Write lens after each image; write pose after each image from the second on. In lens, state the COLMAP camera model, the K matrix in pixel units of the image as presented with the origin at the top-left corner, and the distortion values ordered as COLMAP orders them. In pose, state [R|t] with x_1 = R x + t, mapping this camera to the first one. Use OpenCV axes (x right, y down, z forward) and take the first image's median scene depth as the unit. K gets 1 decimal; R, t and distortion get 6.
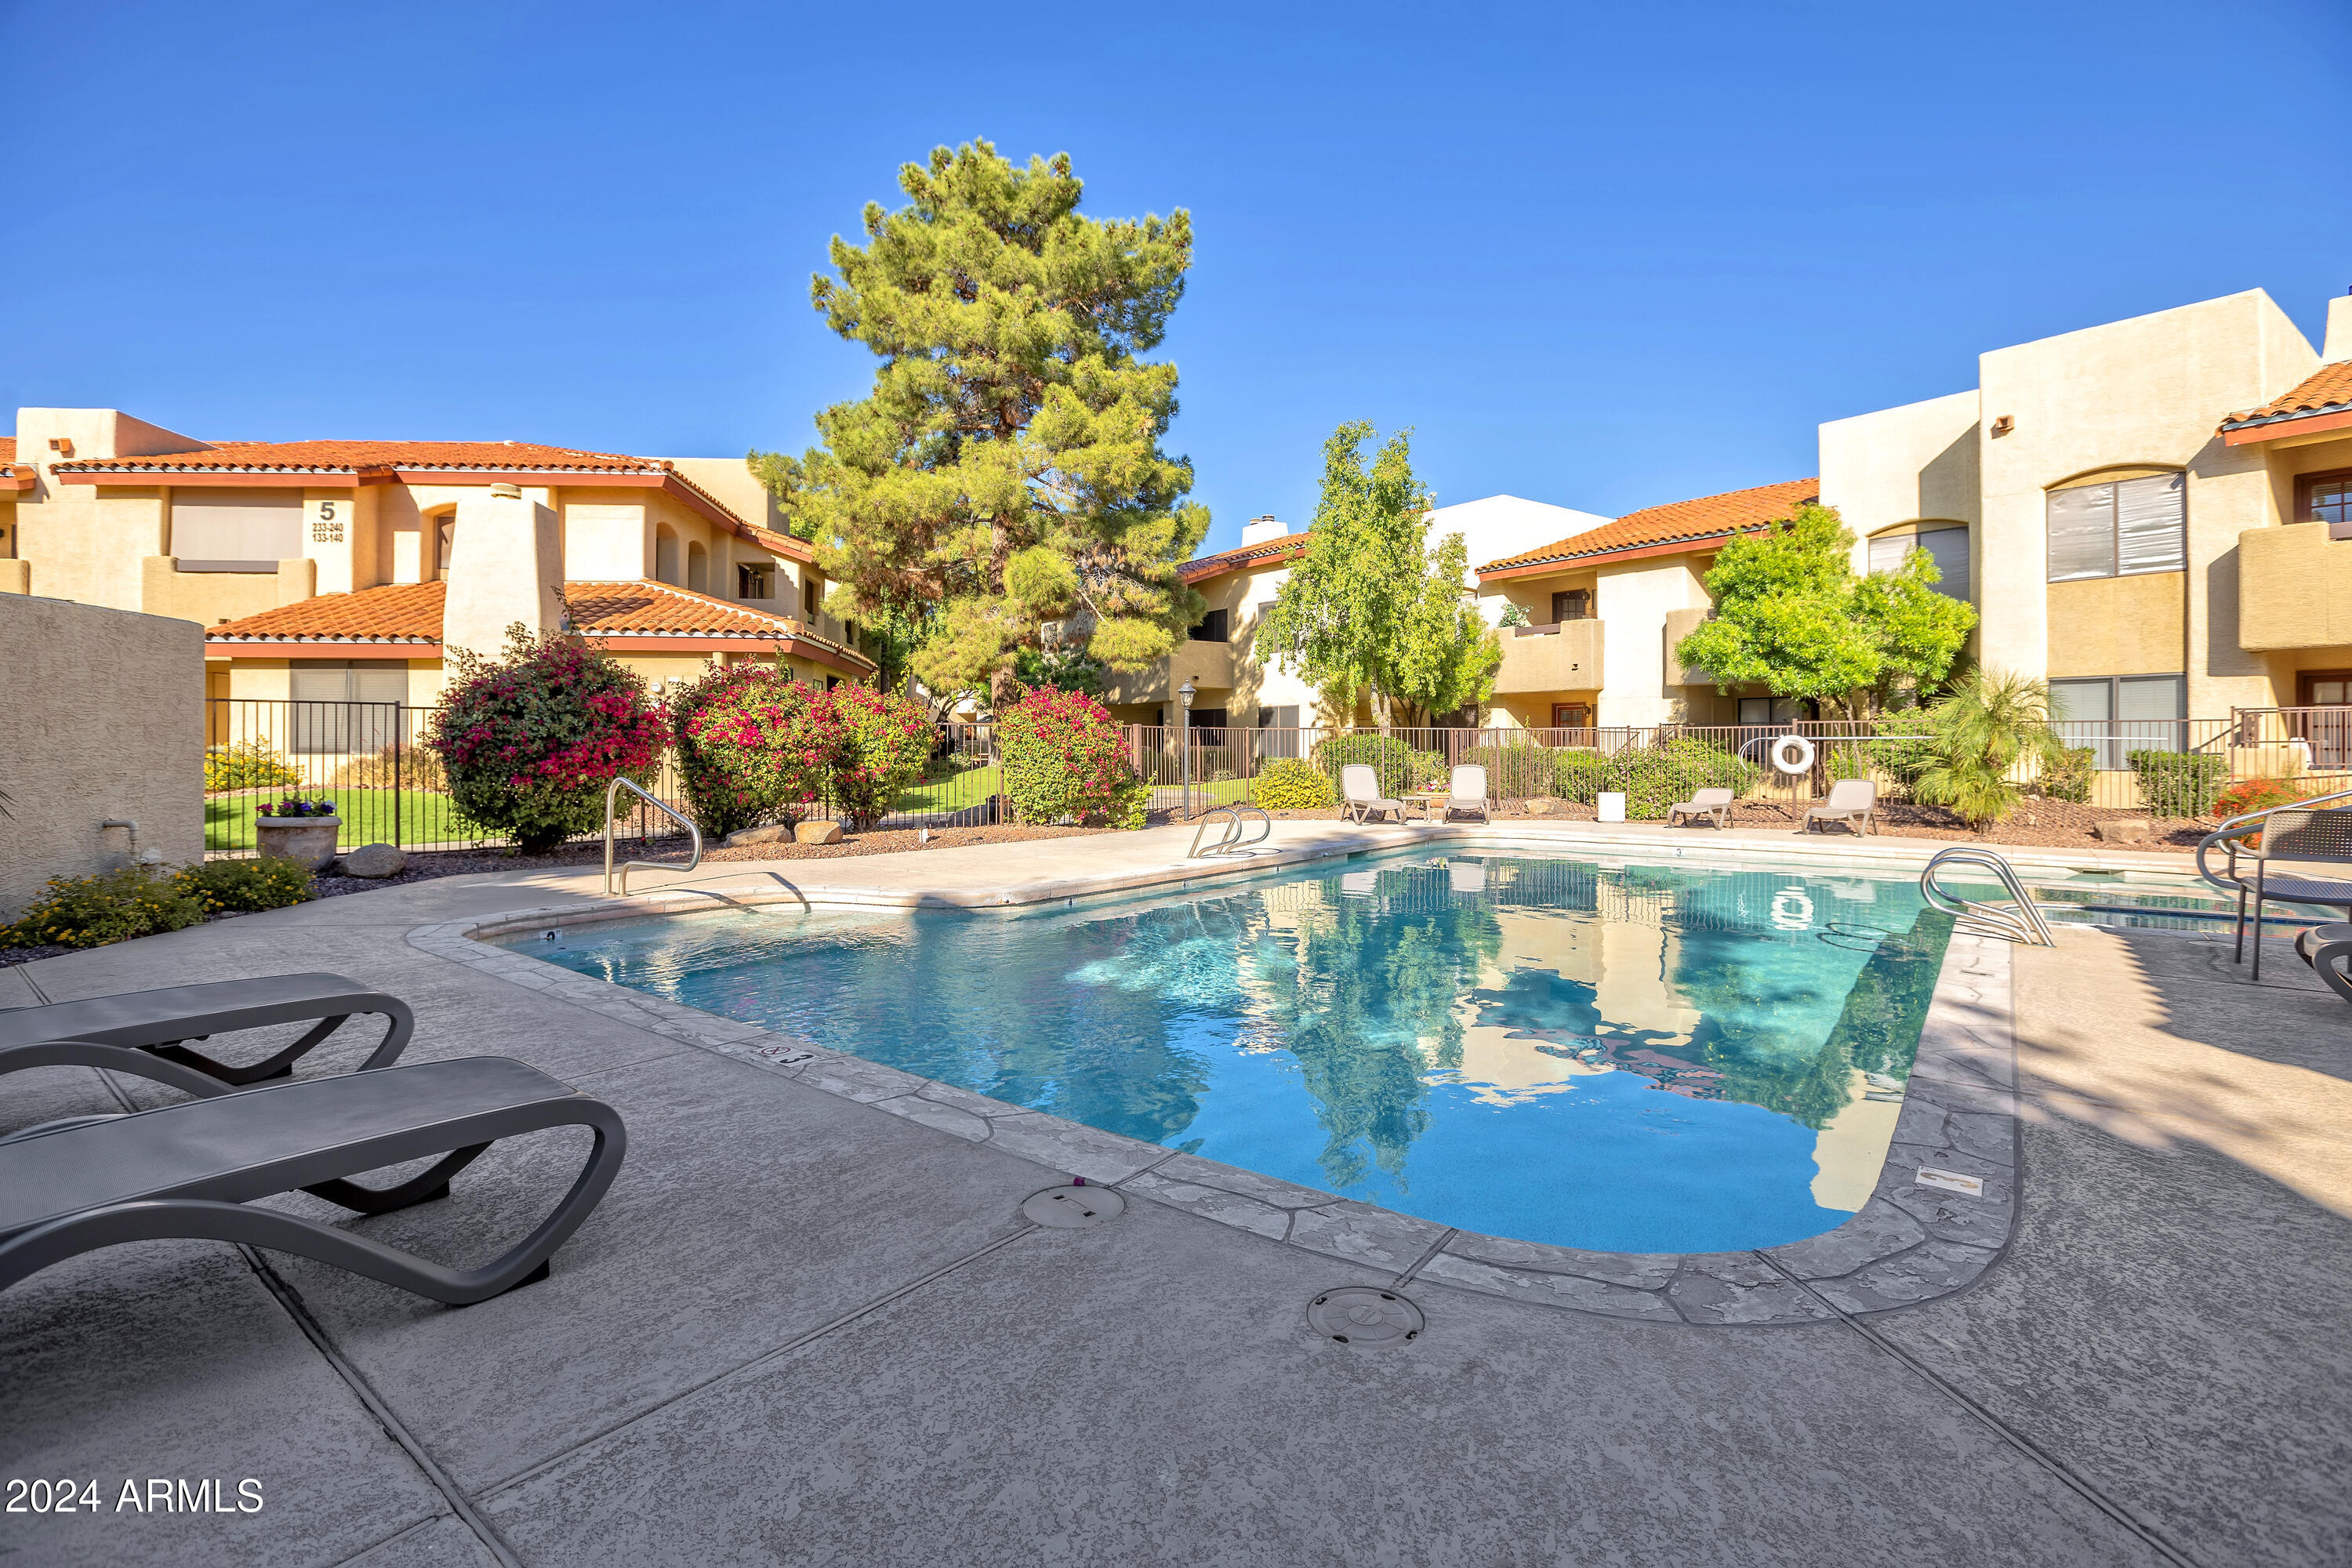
lens RADIAL K [[1096.3, 0, 1176.7], [0, 1096.3, 767.8], [0, 0, 1]] dist [-0.037511, 0.012274]
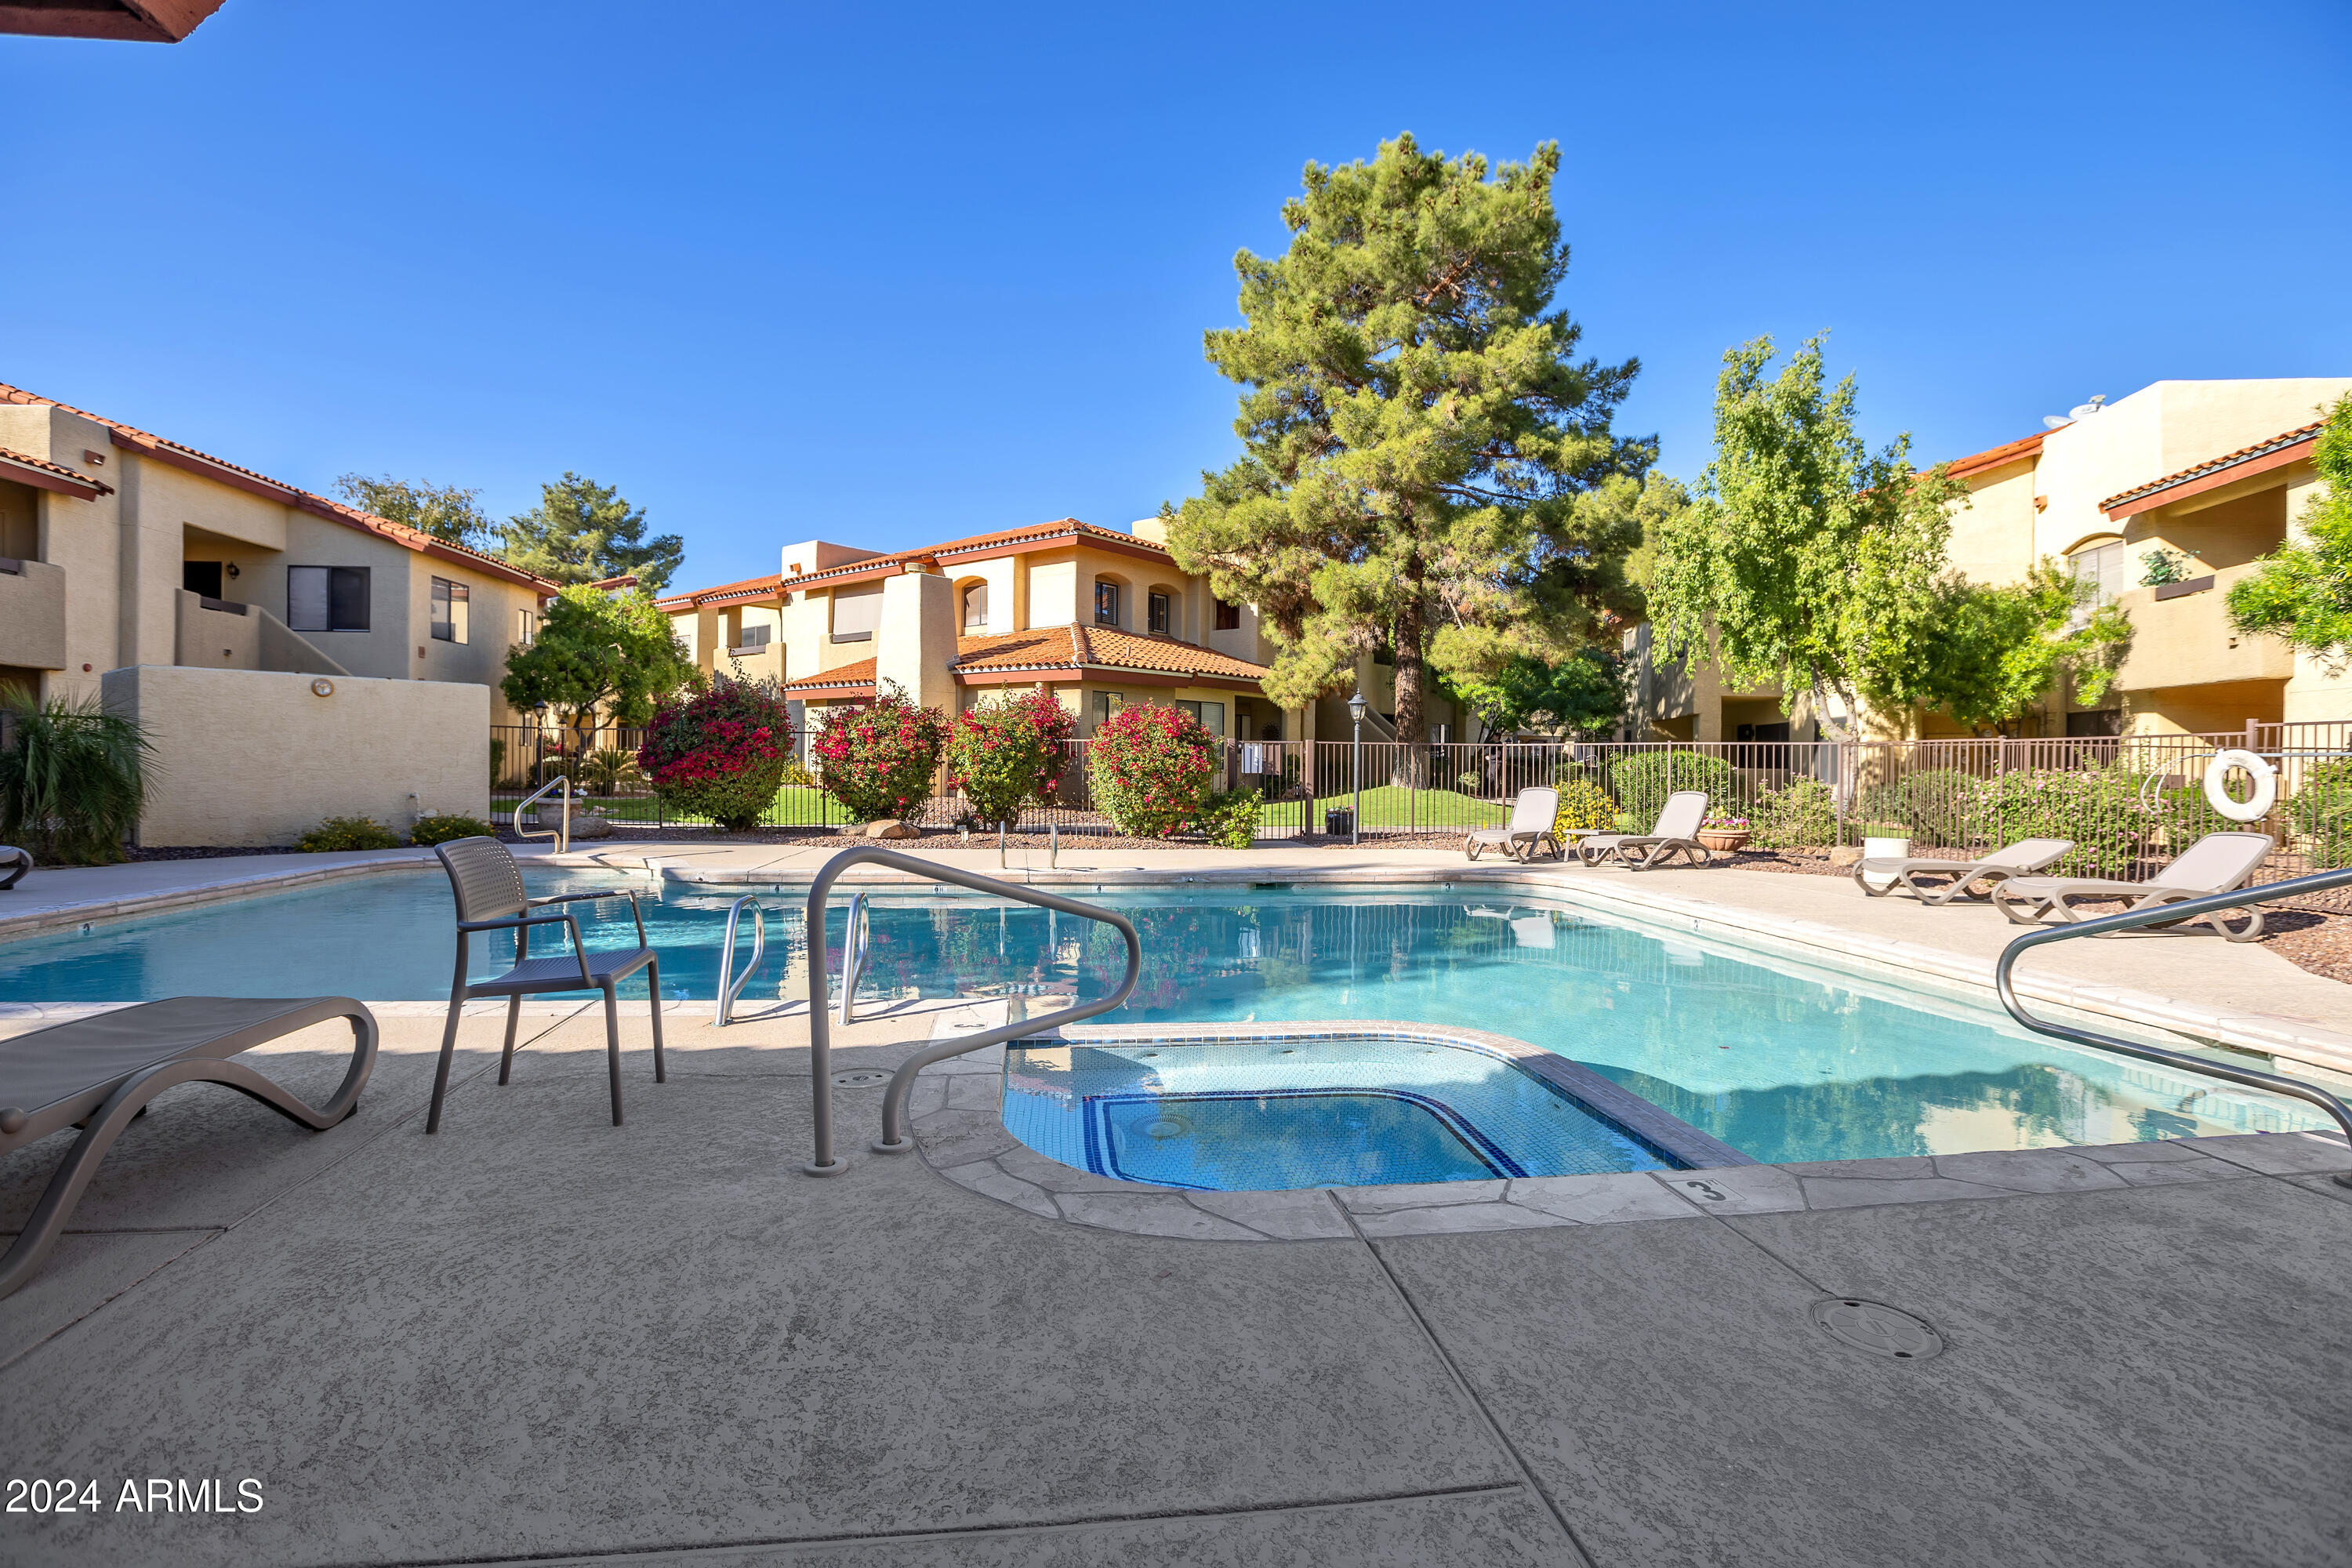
lens RADIAL K [[1142.2, 0, 1176.0], [0, 1142.2, 784.0], [0, 0, 1]] dist [-0.034865, 0.000058]
pose [[0.717649, 0.017328, -0.696189, 0.482963], [-0.023194, 0.999731, 0.000974, -0.000172], [0.696018, 0.015448, 0.717858, 0.188175]]
